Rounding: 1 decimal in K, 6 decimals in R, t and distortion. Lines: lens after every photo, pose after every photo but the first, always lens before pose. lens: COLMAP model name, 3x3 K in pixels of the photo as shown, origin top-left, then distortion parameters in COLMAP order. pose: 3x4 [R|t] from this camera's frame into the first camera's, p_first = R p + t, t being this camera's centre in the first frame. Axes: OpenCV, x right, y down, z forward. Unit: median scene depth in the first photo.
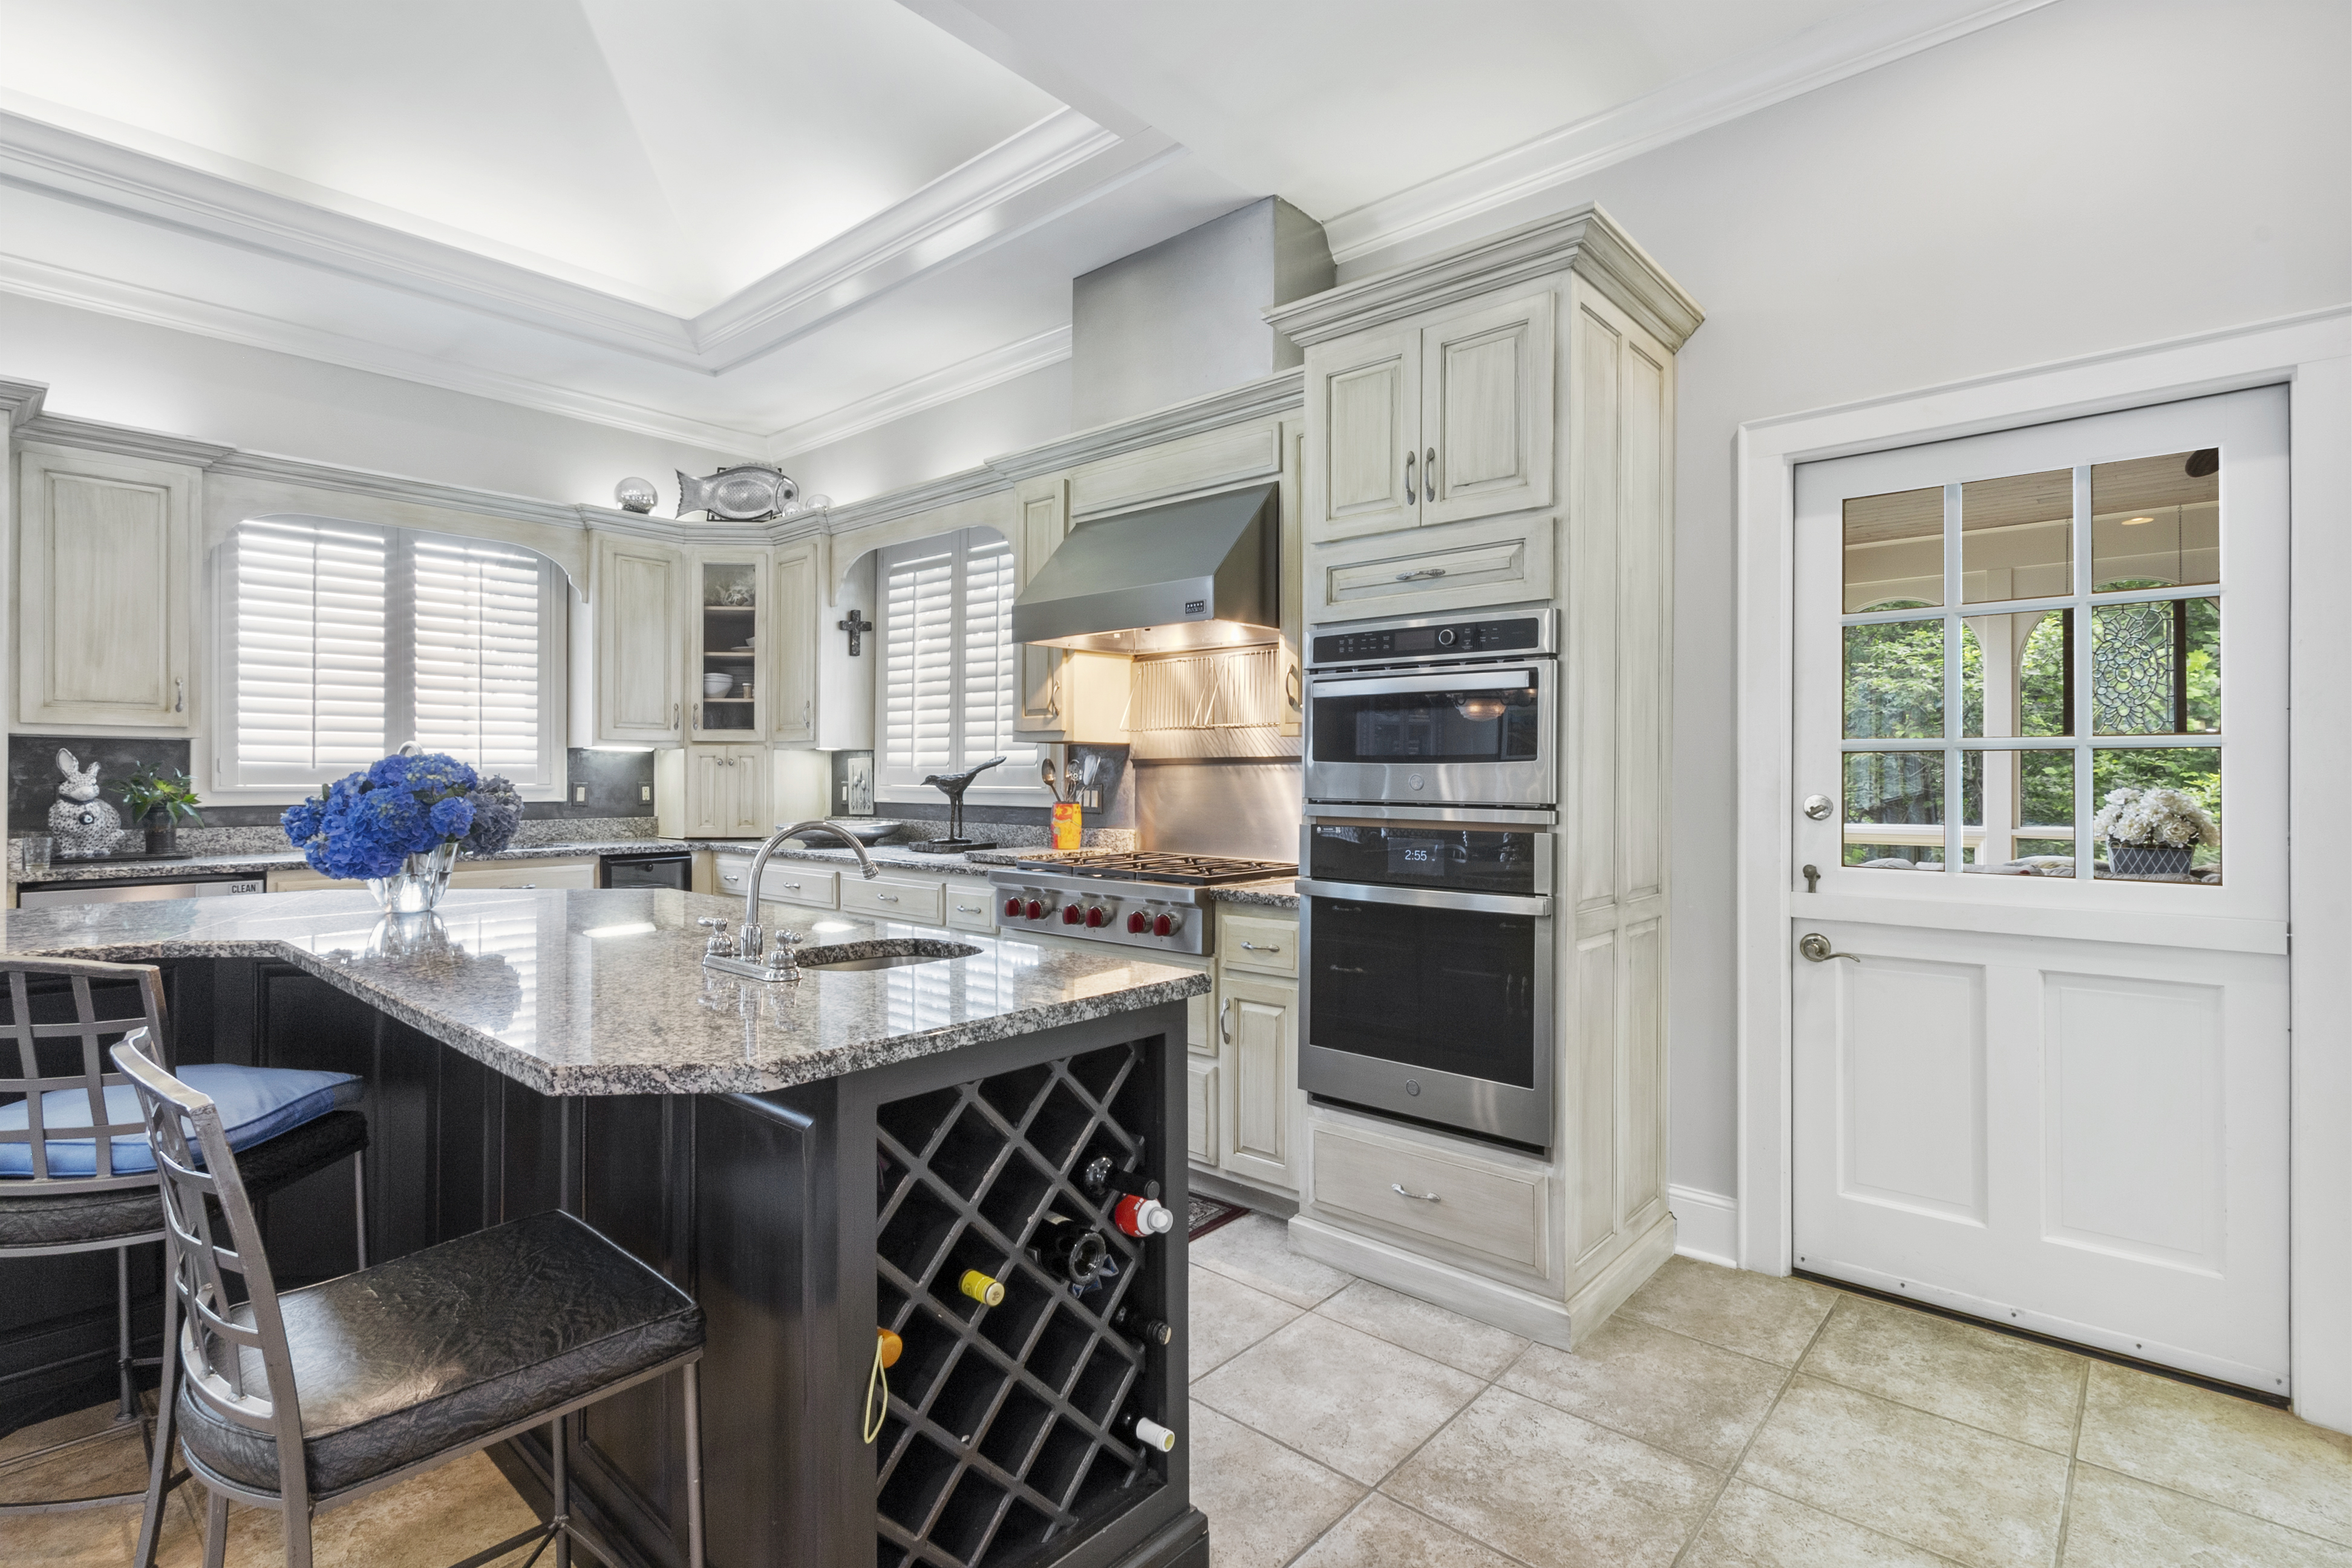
lens RADIAL K [[1086.4, 0, 1182.0], [0, 1086.4, 792.7], [0, 0, 1]] dist [0.003035, 0.000292]
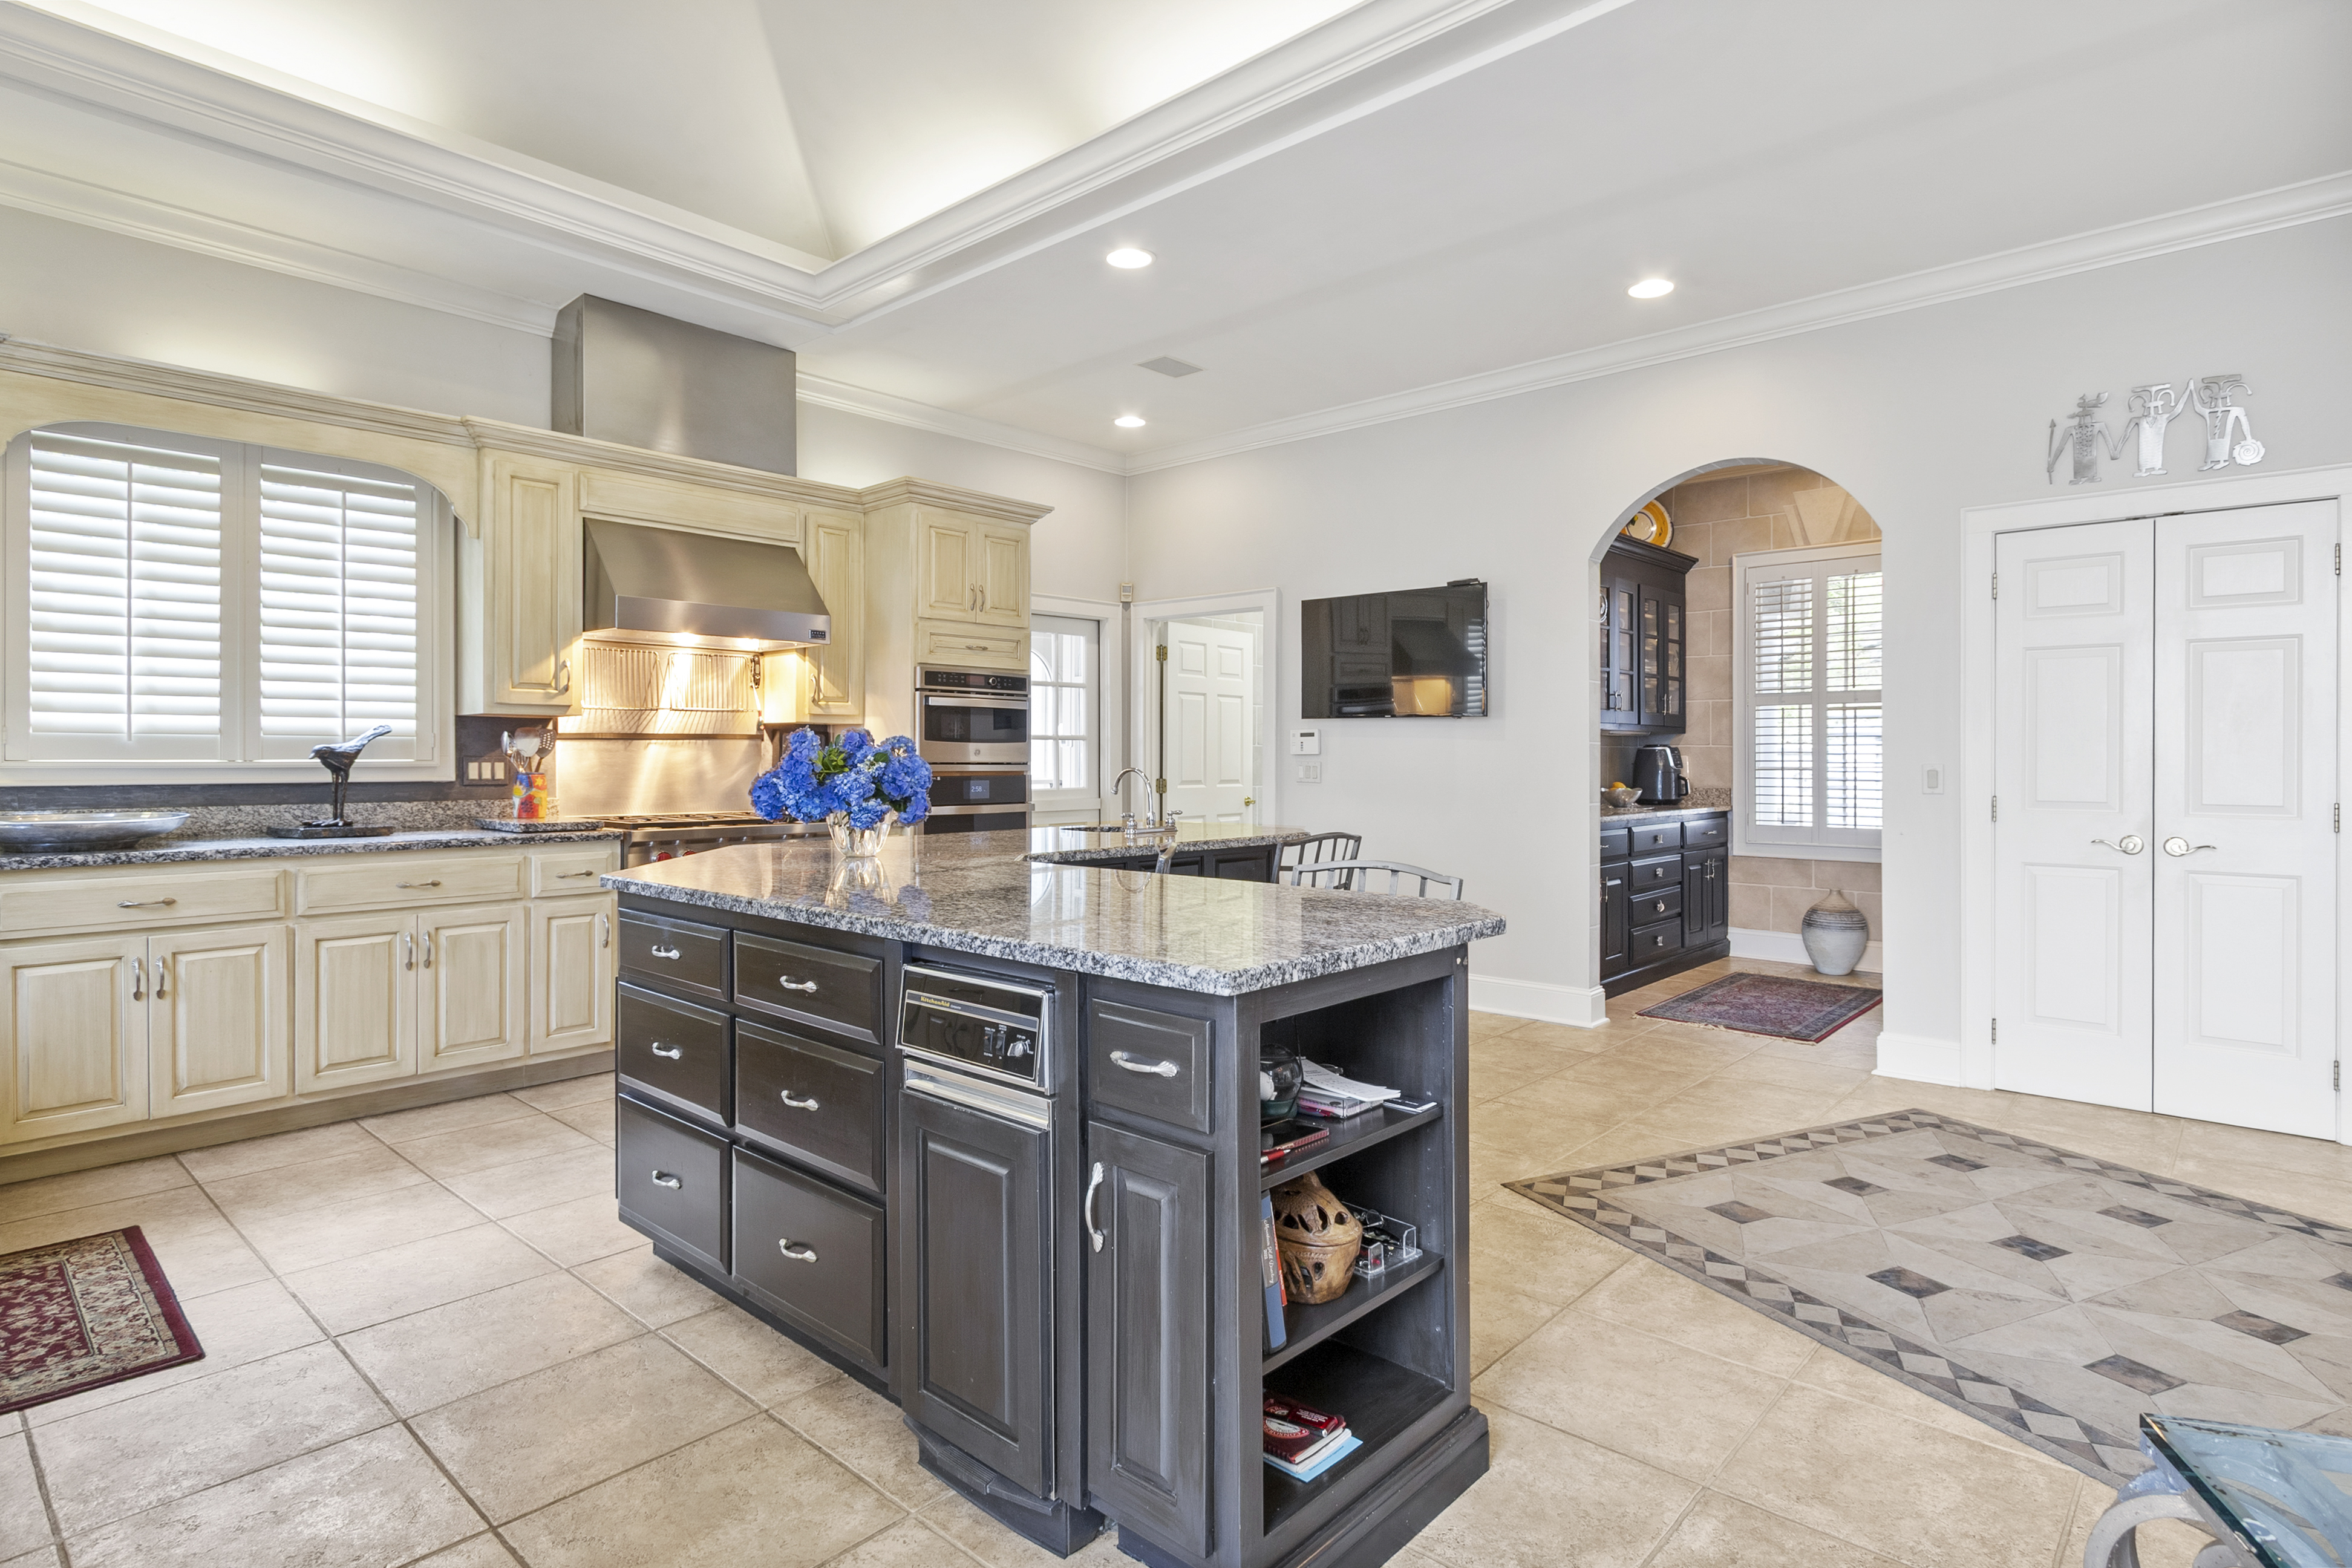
lens RADIAL K [[1201.9, 0, 1183.4], [0, 1201.9, 757.0], [0, 0, 1]] dist [0.003732, -0.002610]
pose [[0.025466, -0.004955, 0.999663, -1.267084], [0.014749, 0.999881, 0.004580, -0.003079], [-0.999567, 0.014628, 0.025536, 0.366053]]
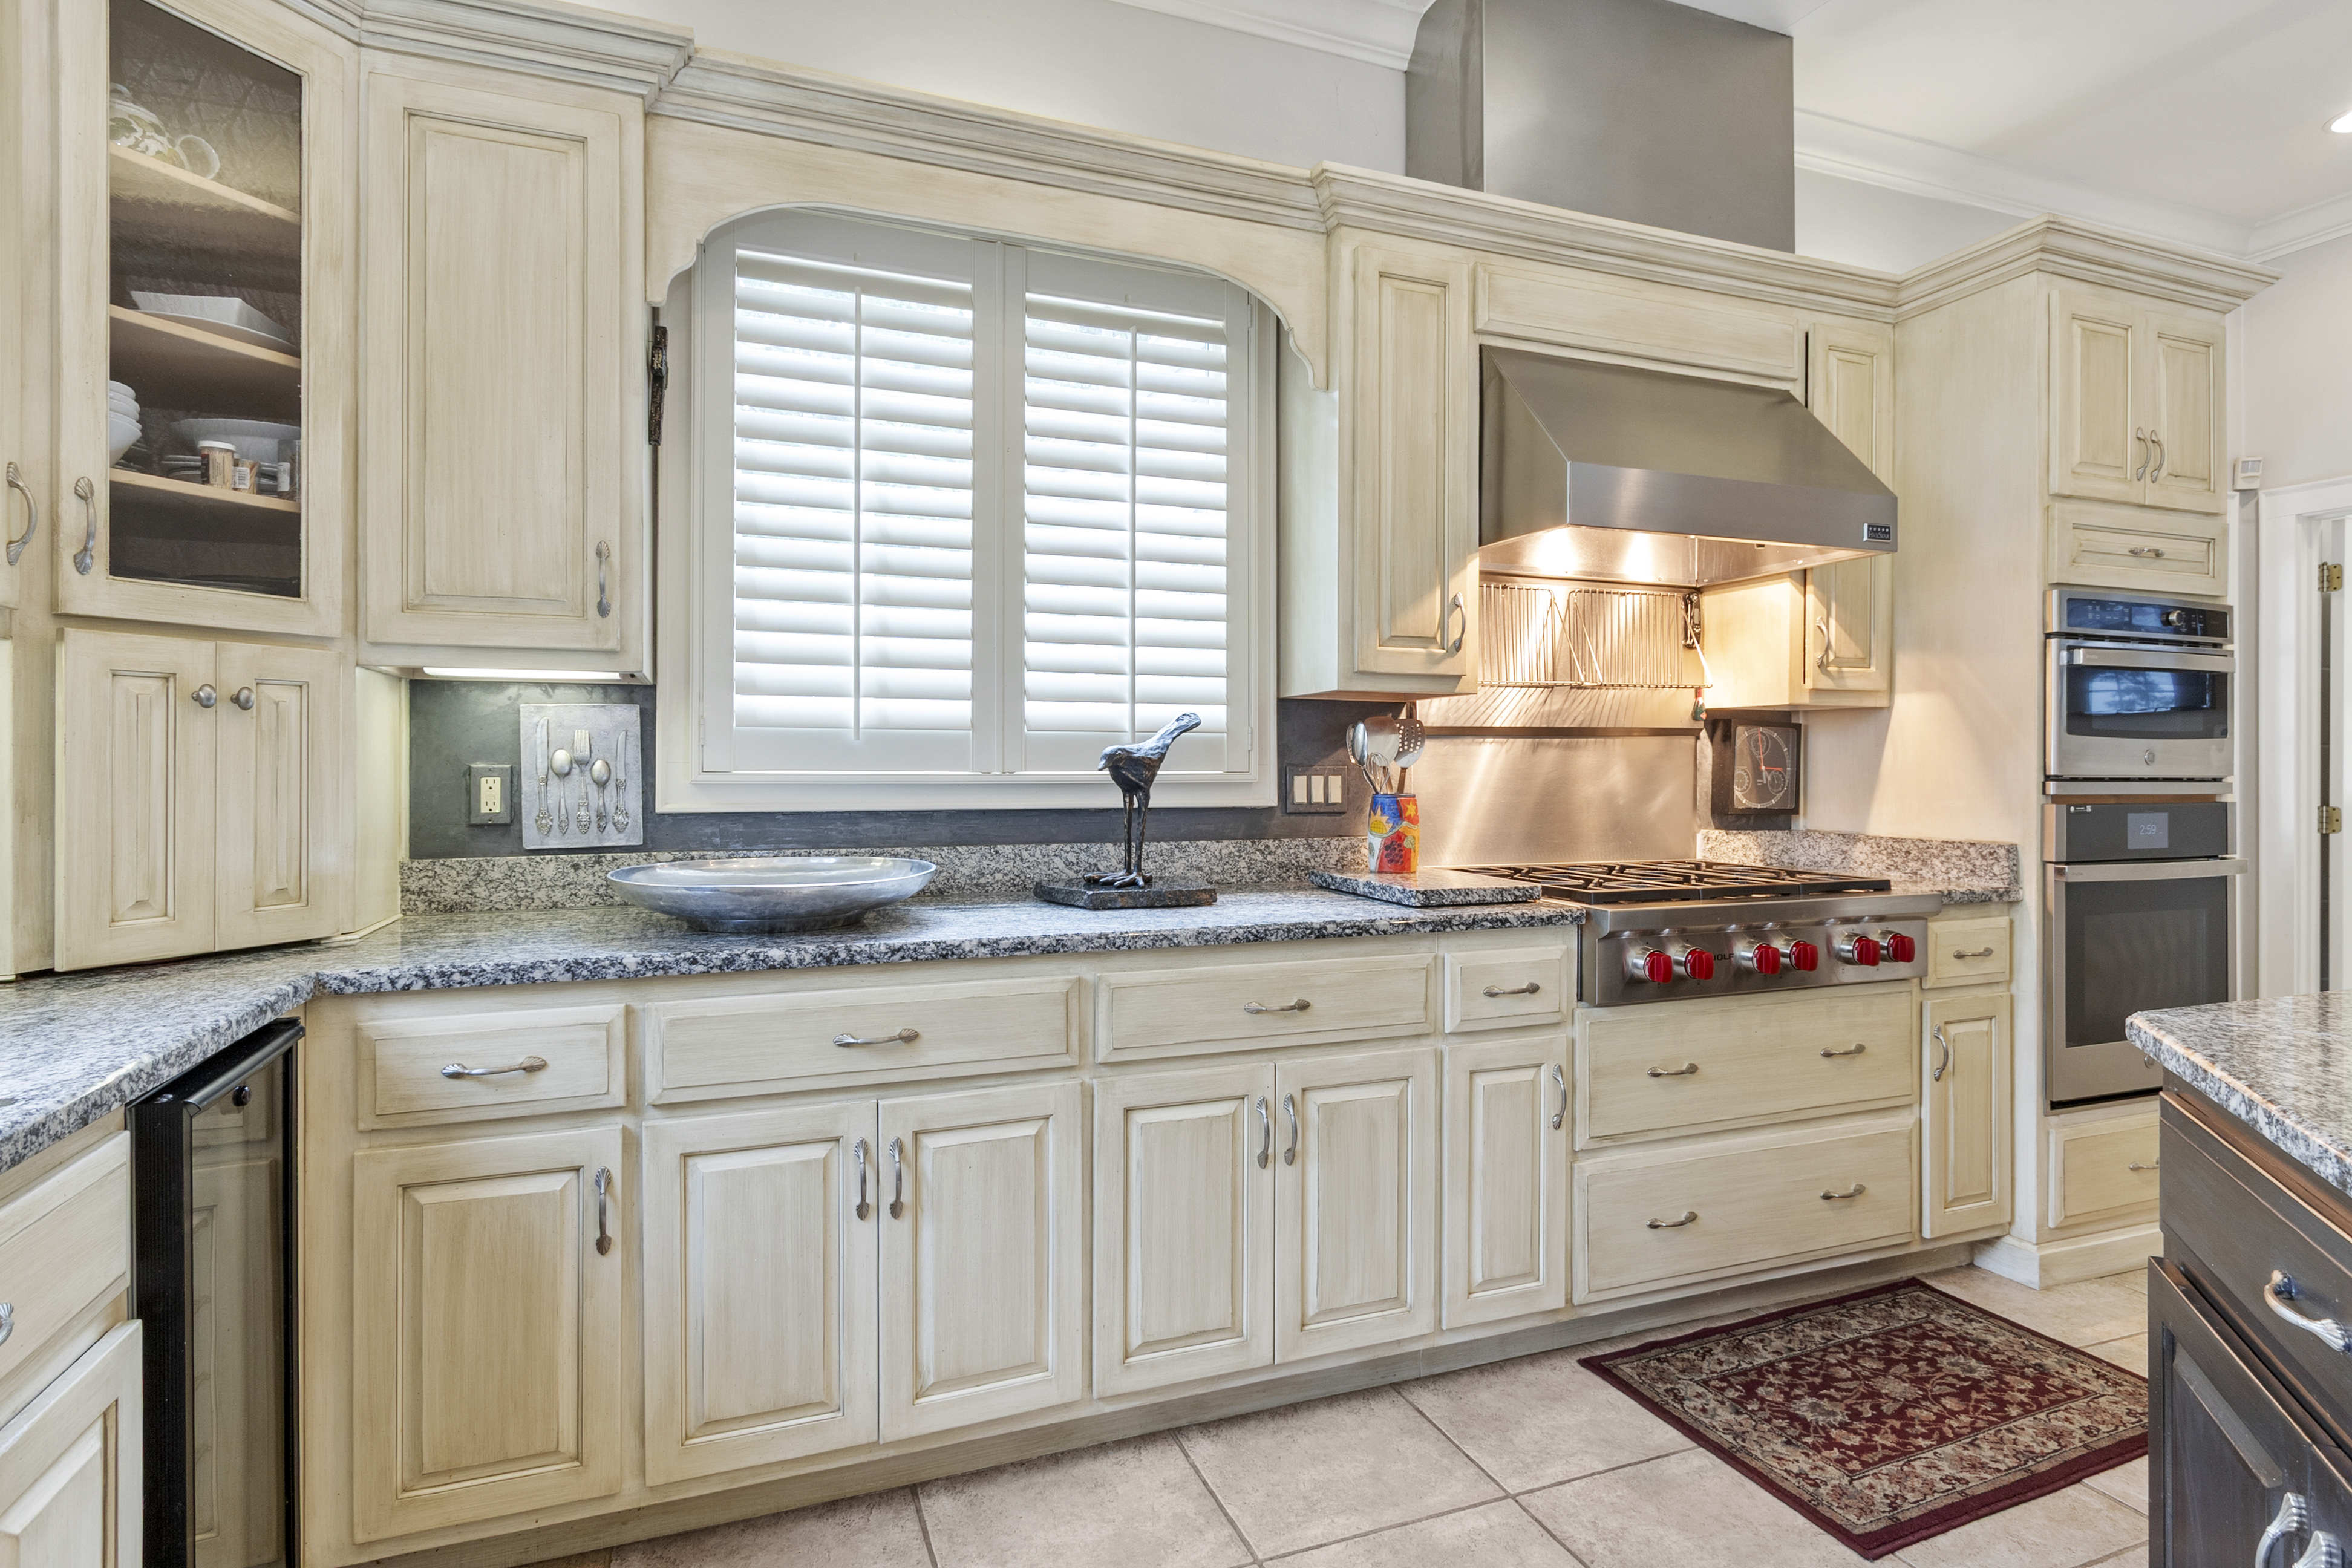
lens RADIAL K [[1201.9, 0, 1183.4], [0, 1201.9, 757.0], [0, 0, 1]] dist [0.003732, -0.002610]
pose [[0.472490, 0.002951, 0.881331, -0.769148], [0.014382, 0.999835, -0.011058, -0.006598], [-0.881219, 0.017900, 0.472370, 0.814377]]
